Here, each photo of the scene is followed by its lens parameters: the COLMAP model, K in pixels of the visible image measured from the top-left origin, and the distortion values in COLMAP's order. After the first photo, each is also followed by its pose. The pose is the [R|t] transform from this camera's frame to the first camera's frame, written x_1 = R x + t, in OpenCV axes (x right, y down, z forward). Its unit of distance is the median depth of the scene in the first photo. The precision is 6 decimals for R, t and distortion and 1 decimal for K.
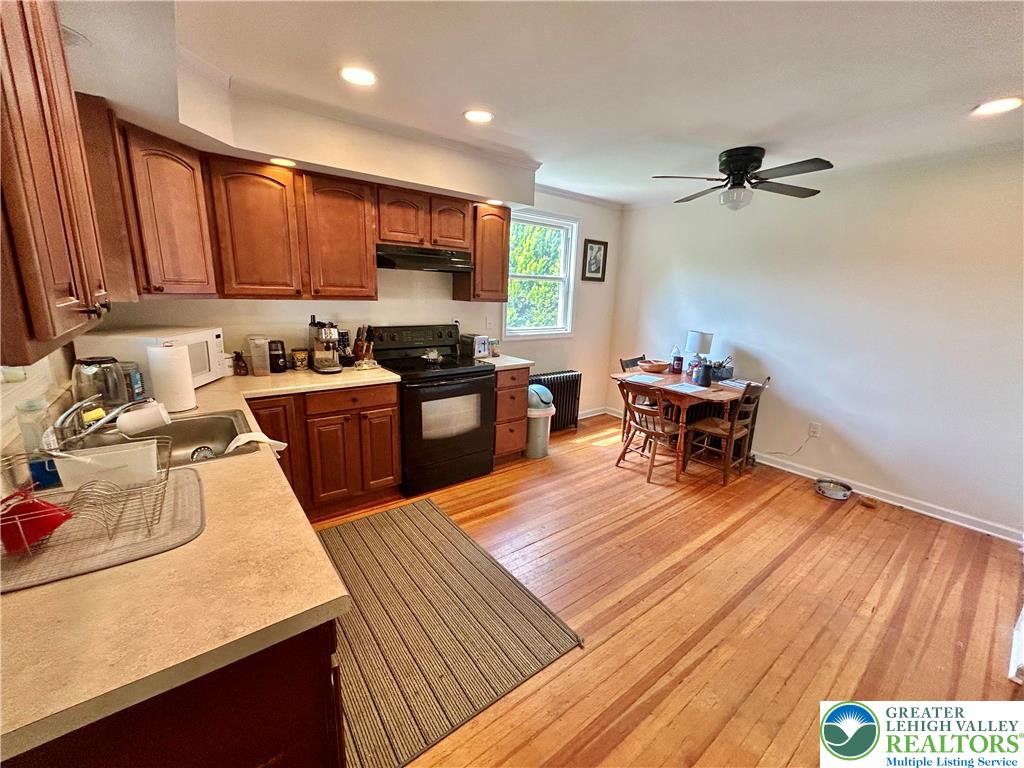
lens RADIAL K [[411.4, 0, 513.9], [0, 411.4, 383.8], [0, 0, 1]] dist [0.000768, 0.000760]
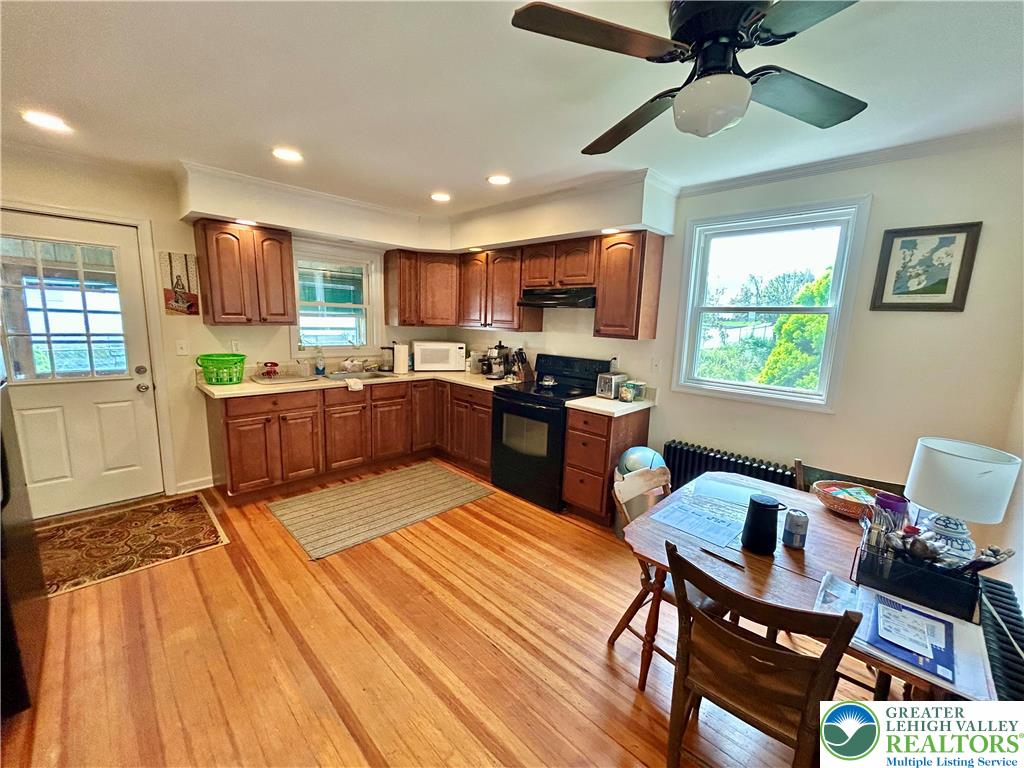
lens RADIAL K [[411.4, 0, 512.3], [0, 411.4, 384.7], [0, 0, 1]] dist [0.000768, 0.000760]
pose [[0.140037, 0.131686, -0.981350, 0.870076], [-0.248357, 0.964104, 0.093932, -0.140465], [0.958493, 0.230571, 0.167716, 0.711350]]
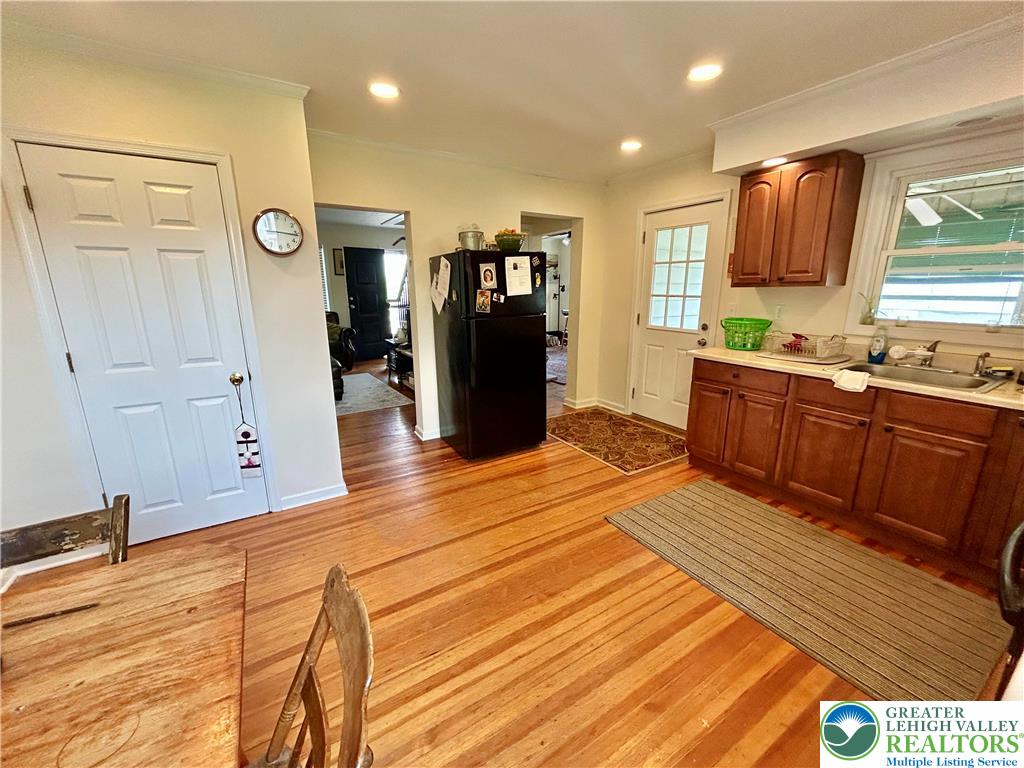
lens RADIAL K [[411.4, 0, 515.1], [0, 411.4, 387.1], [0, 0, 1]] dist [0.000768, 0.000760]
pose [[-0.994243, -0.051705, 0.093851, 0.202056], [-0.003890, 0.892711, 0.450613, -0.227831], [-0.107081, 0.447654, -0.887772, 1.162878]]
